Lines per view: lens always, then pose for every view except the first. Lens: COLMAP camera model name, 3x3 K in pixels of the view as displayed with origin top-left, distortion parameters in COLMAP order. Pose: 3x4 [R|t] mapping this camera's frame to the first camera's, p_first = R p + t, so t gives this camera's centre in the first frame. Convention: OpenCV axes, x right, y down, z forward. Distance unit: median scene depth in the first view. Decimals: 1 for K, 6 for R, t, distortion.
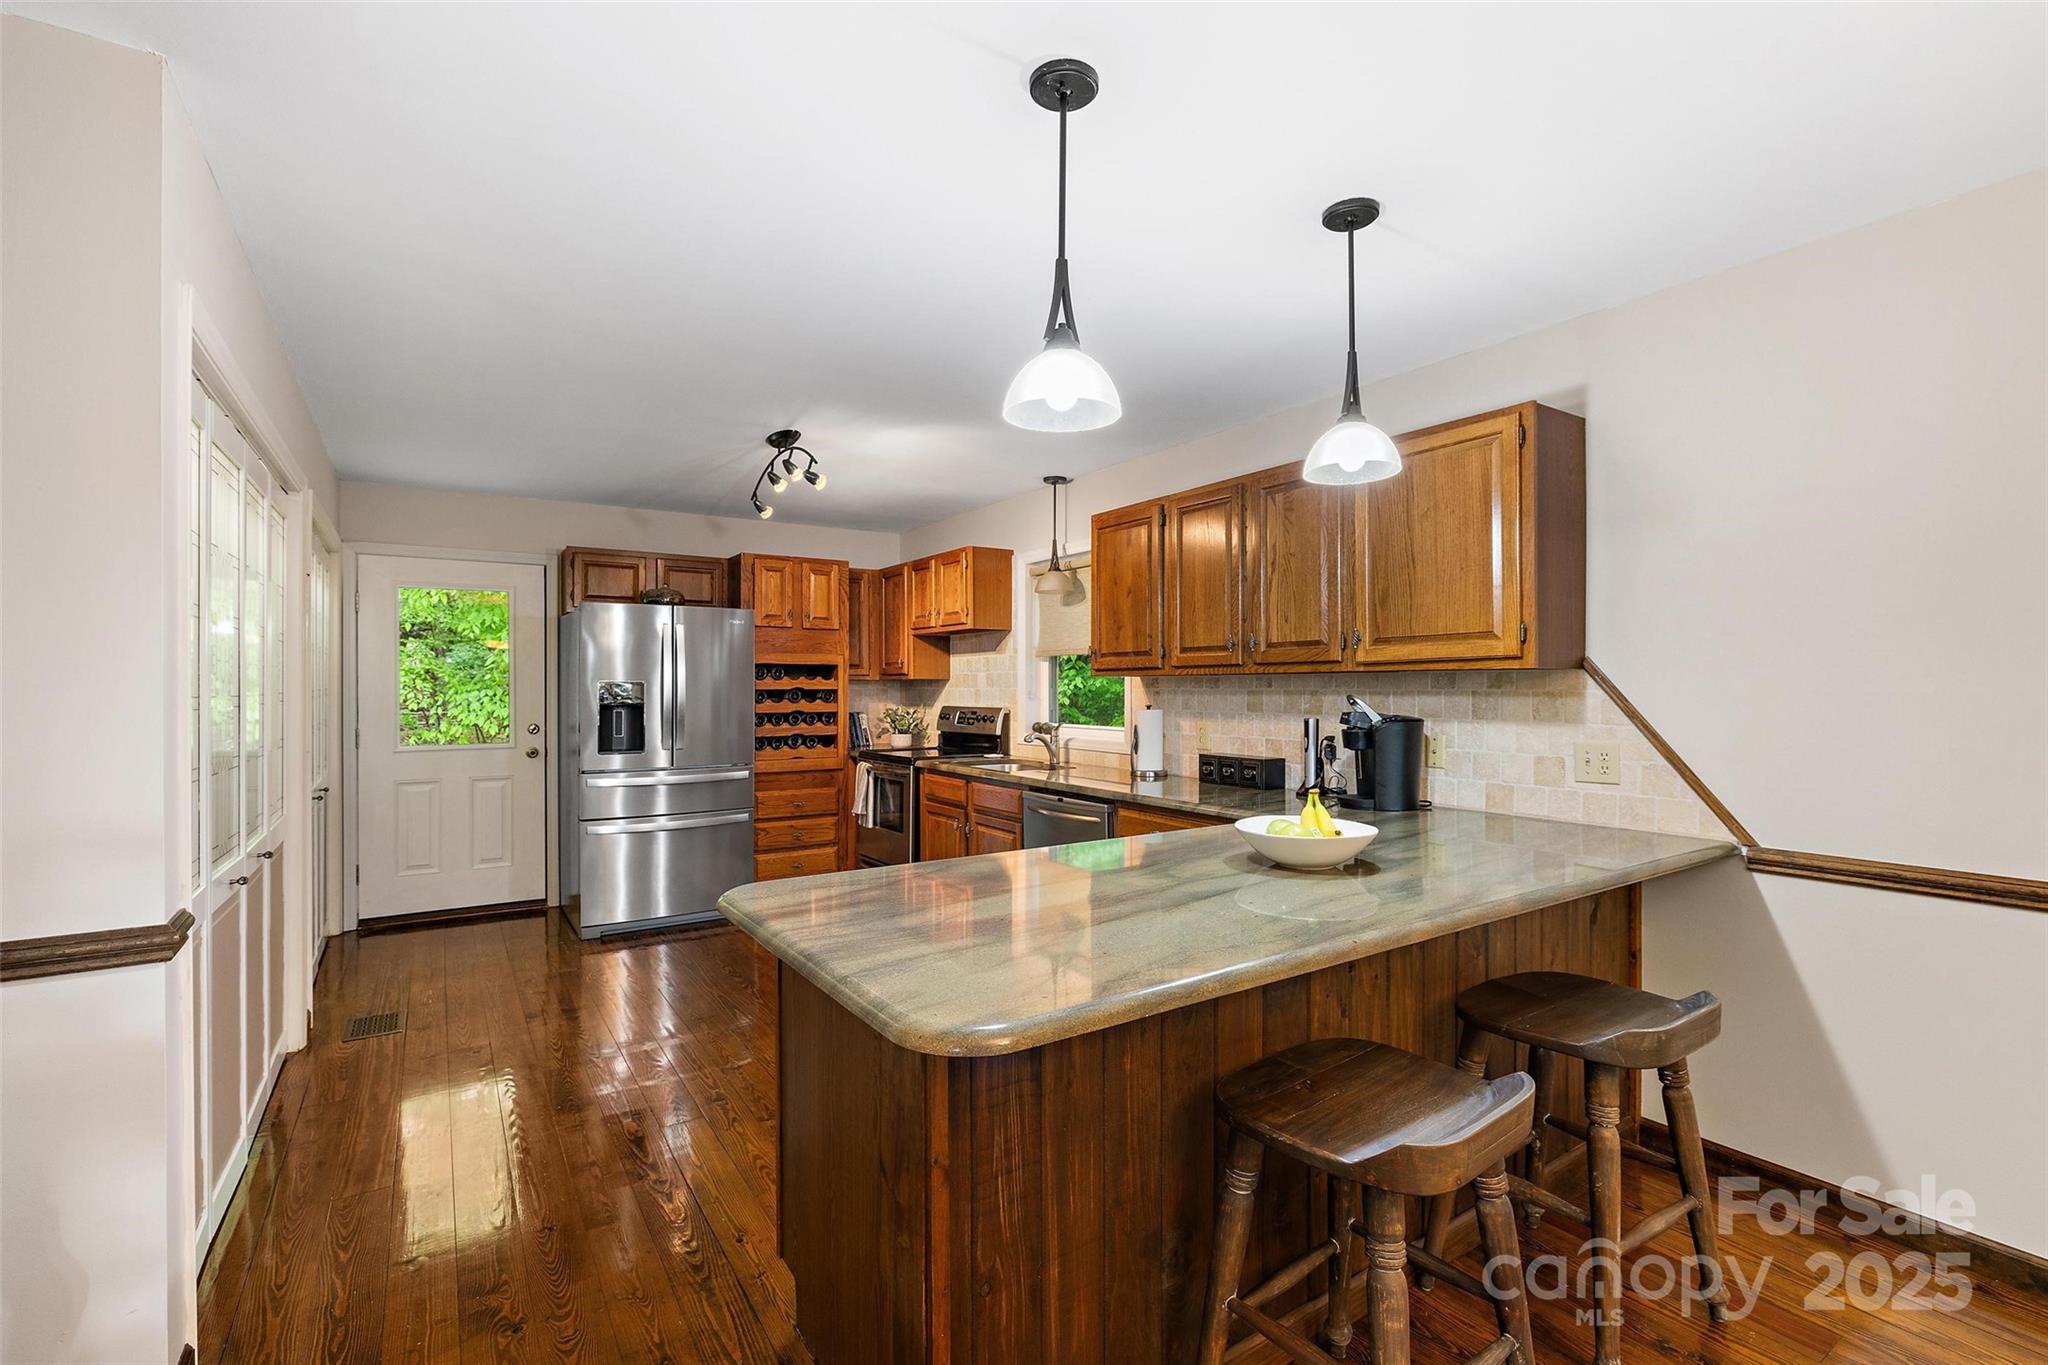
lens RADIAL K [[914.9, 0, 1024.9], [0, 914.9, 687.6], [0, 0, 1]] dist [-0.005263, 0.001848]
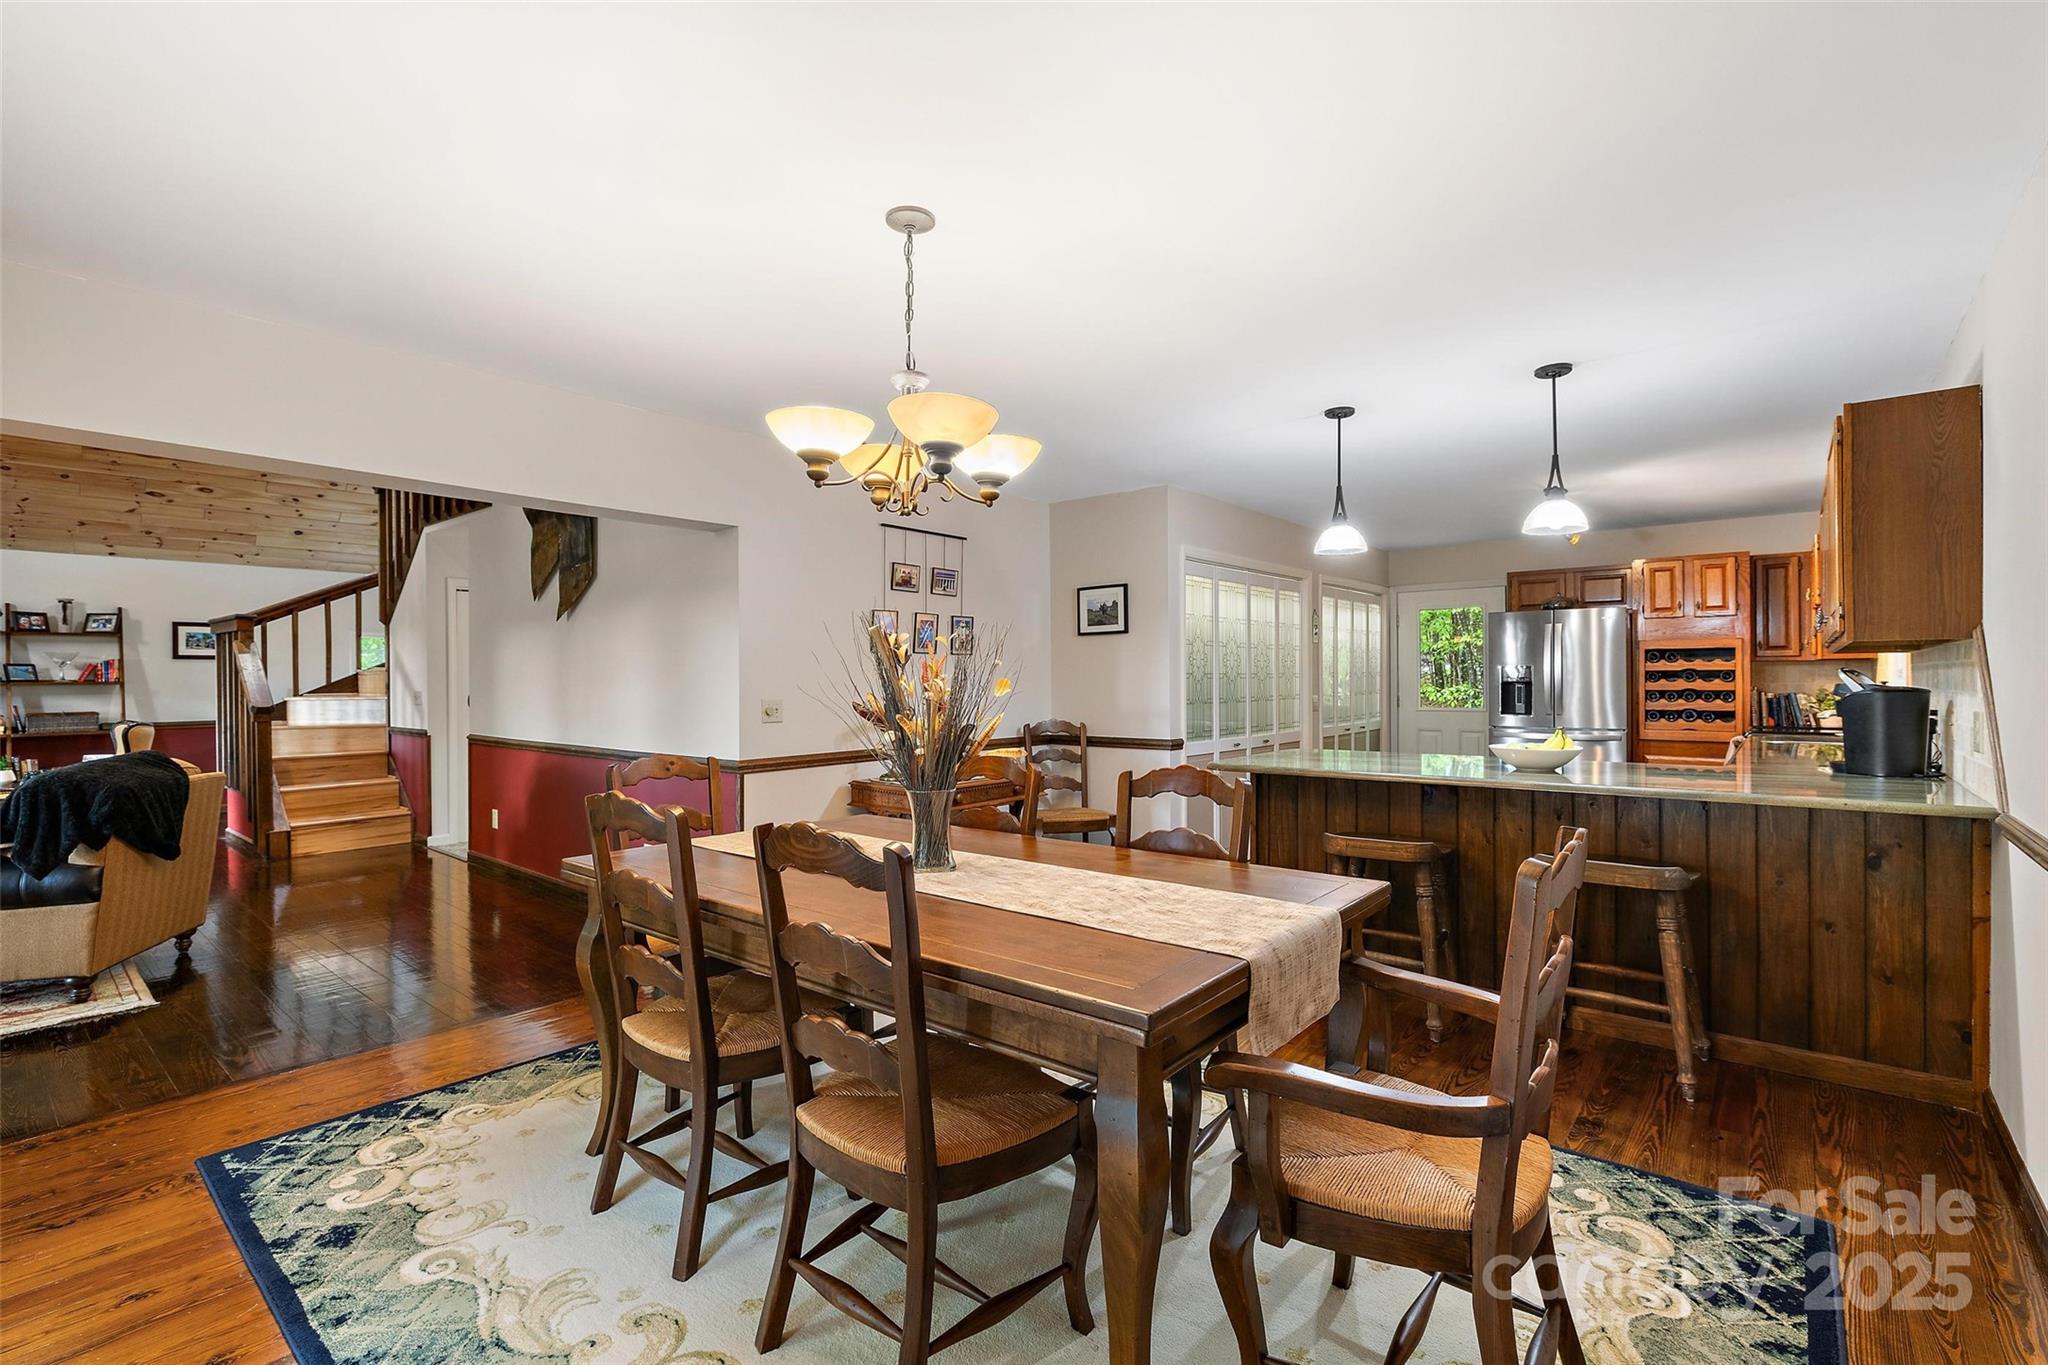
lens RADIAL K [[914.9, 0, 1023.2], [0, 914.9, 673.4], [0, 0, 1]] dist [-0.005263, 0.001848]
pose [[0.248458, -0.003307, -0.968637, 0.657350], [0.014696, 0.999892, 0.000356, -0.006812], [0.968531, -0.014323, 0.248480, -0.102211]]
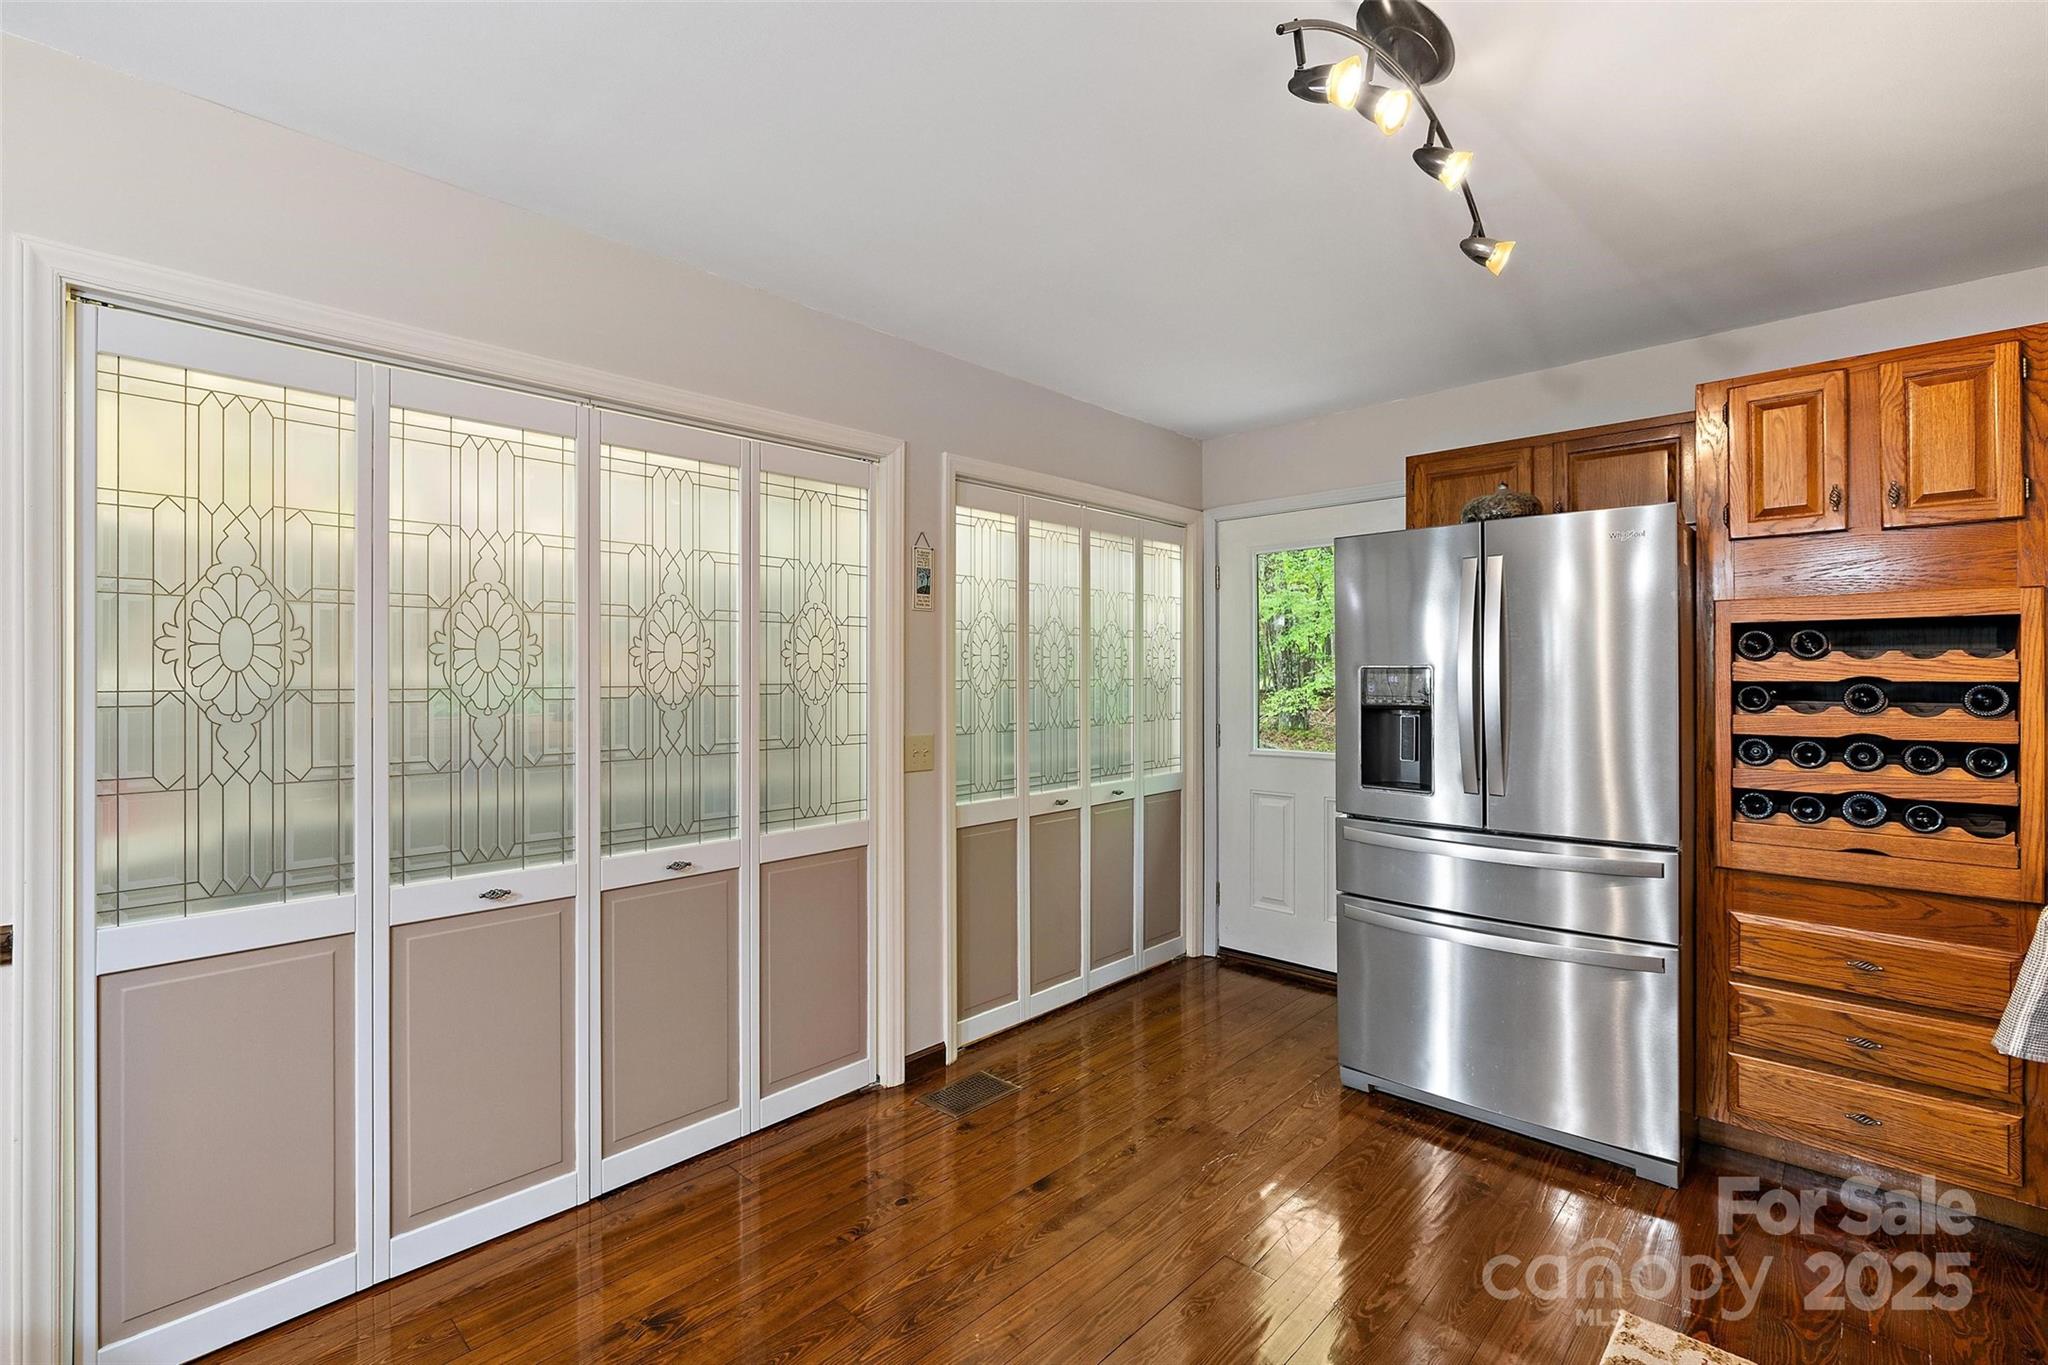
lens RADIAL K [[914.9, 0, 1027.3], [0, 914.9, 670.3], [0, 0, 1]] dist [-0.005263, 0.001848]
pose [[0.210151, -0.004415, -0.977659, 0.066813], [0.010237, 0.999945, -0.002315, -0.005910], [0.977615, -0.009522, 0.210185, 0.551903]]
